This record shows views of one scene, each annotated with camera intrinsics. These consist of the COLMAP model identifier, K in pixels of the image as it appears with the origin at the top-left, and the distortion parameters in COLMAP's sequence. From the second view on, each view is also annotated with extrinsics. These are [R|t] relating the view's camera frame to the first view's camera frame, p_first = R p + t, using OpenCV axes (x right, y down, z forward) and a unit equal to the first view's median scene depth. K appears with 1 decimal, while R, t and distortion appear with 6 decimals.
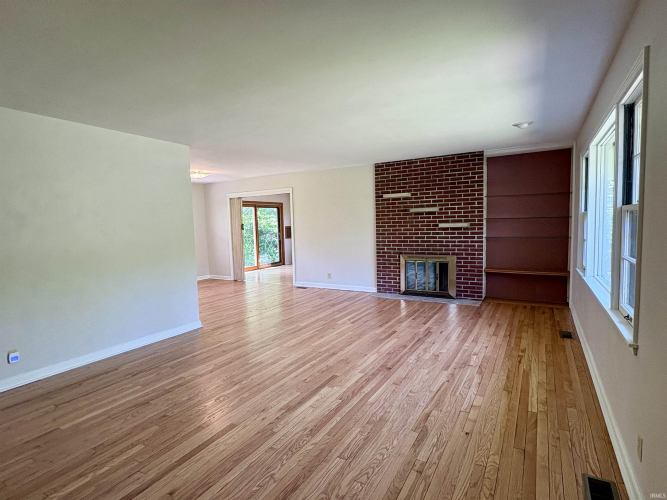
lens RADIAL K [[355.0, 0, 332.2], [0, 355.0, 251.8], [0, 0, 1]] dist [-0.006619, 0.004337]
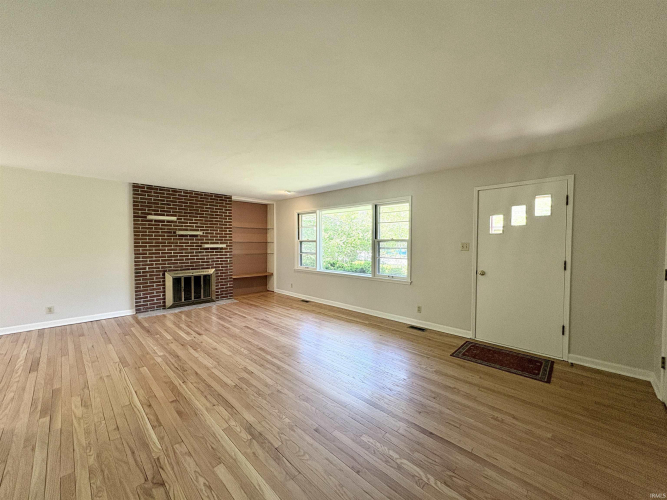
lens RADIAL K [[265.9, 0, 338.3], [0, 265.9, 249.9], [0, 0, 1]] dist [-0.001322, 0.000116]
pose [[0.222353, -0.000835, 0.974966, -0.517019], [0.068190, 0.997564, -0.014698, -0.013274], [-0.972579, 0.069751, 0.221868, 0.318388]]
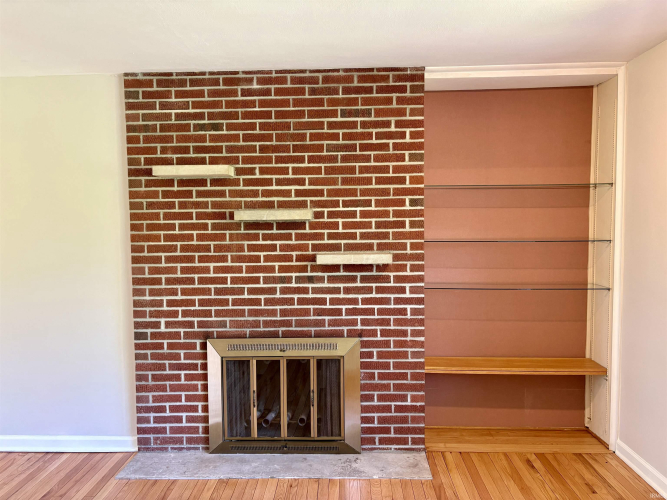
lens RADIAL K [[502.6, 0, 335.7], [0, 502.6, 254.3], [0, 0, 1]] dist [0.046718, -0.044809]
pose [[0.878463, -0.012888, 0.477636, 0.070365], [0.026002, 0.999444, -0.020855, -0.067438], [-0.477102, 0.030740, 0.878310, 0.531015]]
